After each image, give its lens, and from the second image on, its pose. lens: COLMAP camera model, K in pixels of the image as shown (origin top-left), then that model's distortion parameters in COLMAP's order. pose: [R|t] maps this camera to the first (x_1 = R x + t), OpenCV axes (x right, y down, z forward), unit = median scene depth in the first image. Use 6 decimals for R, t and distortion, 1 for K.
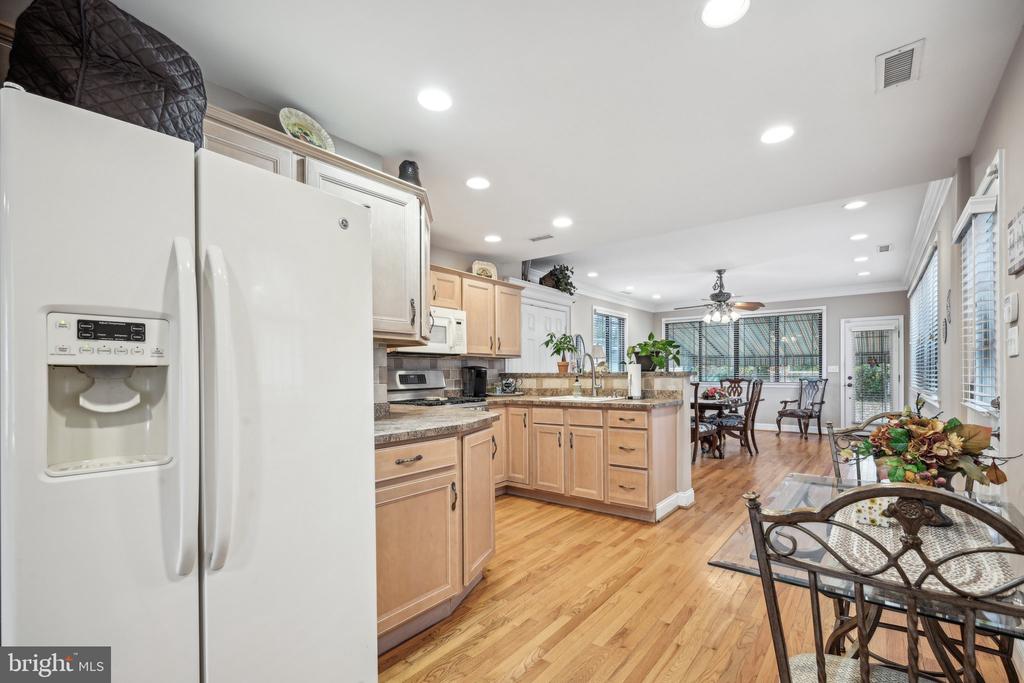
lens RADIAL K [[454.0, 0, 533.3], [0, 454.0, 374.3], [0, 0, 1]] dist [0.003093, -0.001244]
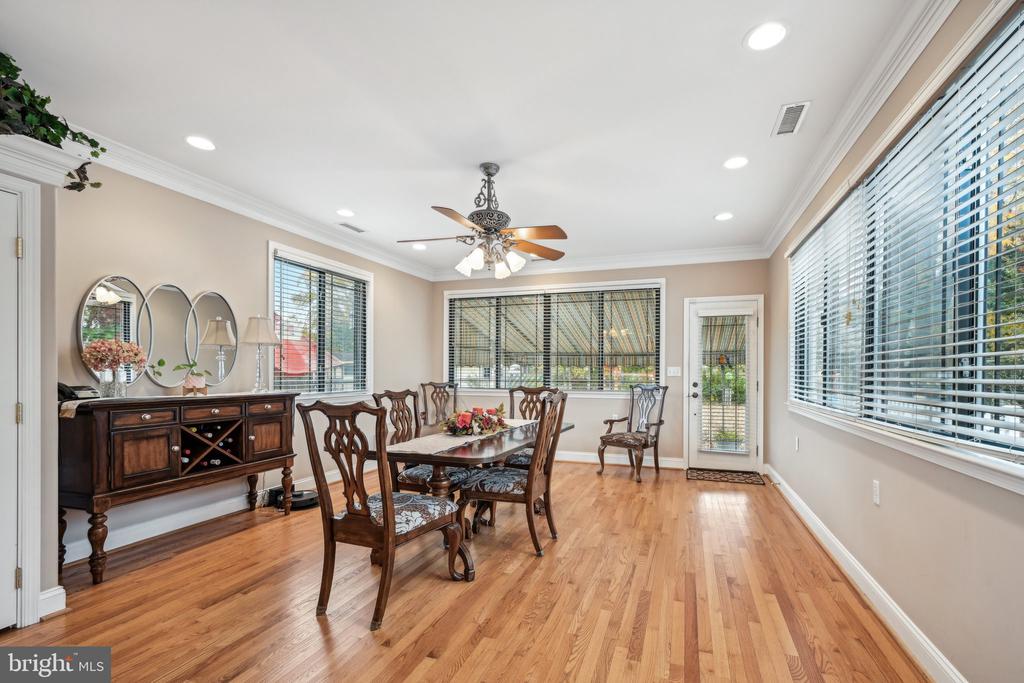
lens RADIAL K [[454.0, 0, 535.4], [0, 454.0, 372.1], [0, 0, 1]] dist [0.003093, -0.001244]
pose [[0.947427, 0.008337, 0.319864, 0.253932], [-0.006794, 0.999959, -0.005942, -0.005439], [-0.319901, 0.003456, 0.947445, 0.435917]]
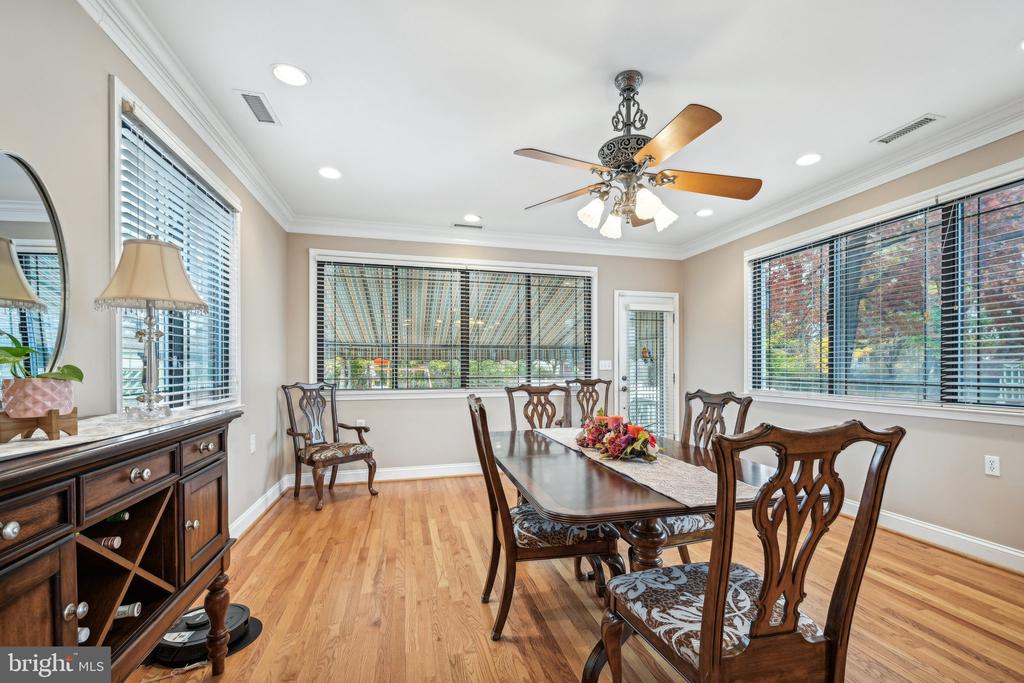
lens RADIAL K [[454.0, 0, 541.0], [0, 454.0, 366.8], [0, 0, 1]] dist [0.003093, -0.001244]
pose [[0.594331, 0.002931, 0.804215, 0.078537], [0.003404, 0.999975, -0.006160, -0.005430], [-0.804213, 0.006398, 0.594307, 0.705280]]
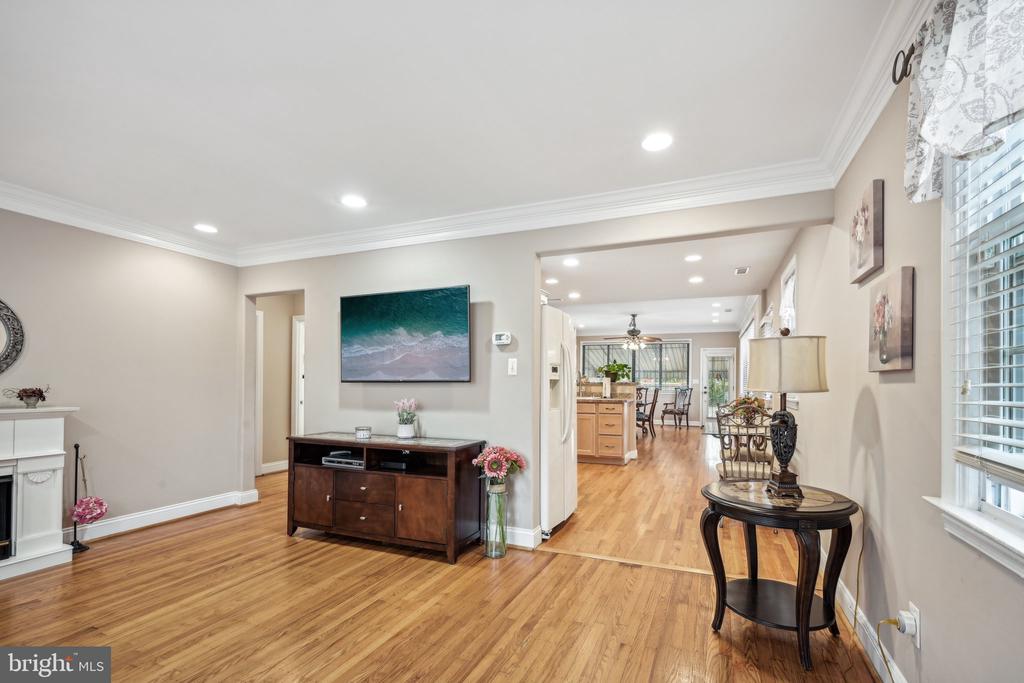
lens RADIAL K [[454.0, 0, 534.7], [0, 454.0, 380.2], [0, 0, 1]] dist [0.003093, -0.001244]
pose [[0.962331, 0.013757, 0.271533, -0.251803], [-0.012009, 0.999895, -0.008095, 0.002001], [-0.271616, 0.004529, 0.962395, -0.287063]]
